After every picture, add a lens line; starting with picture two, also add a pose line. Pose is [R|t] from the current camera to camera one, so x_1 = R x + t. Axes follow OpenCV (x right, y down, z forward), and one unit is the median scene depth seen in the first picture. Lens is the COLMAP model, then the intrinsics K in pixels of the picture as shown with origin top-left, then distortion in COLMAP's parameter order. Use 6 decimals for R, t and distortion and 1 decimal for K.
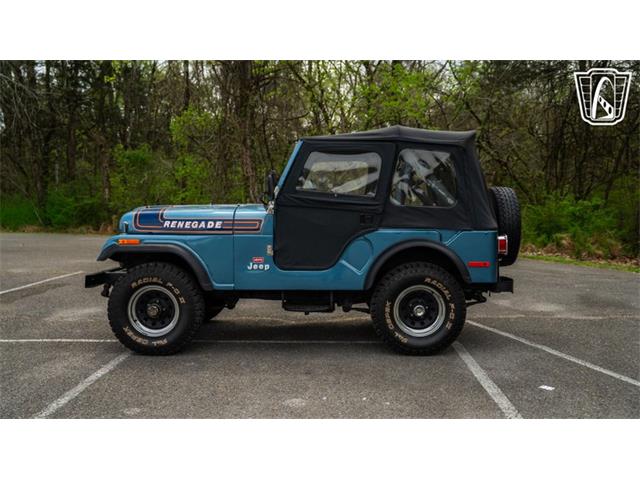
lens RADIAL K [[631.2, 0, 320.0], [0, 631.2, 240.0], [0, 0, 1]] dist [-0.080080, 0.227875]
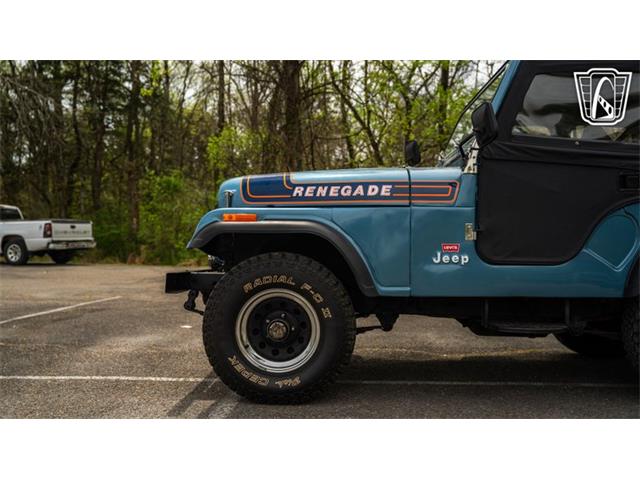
lens RADIAL K [[631.2, 0, 320.0], [0, 631.2, 240.0], [0, 0, 1]] dist [-0.080080, 0.227875]
pose [[0.999710, 0.003979, -0.023745, -0.209908], [-0.005609, 0.997603, -0.068964, 0.067053], [0.023414, 0.069077, 0.997337, 0.383019]]
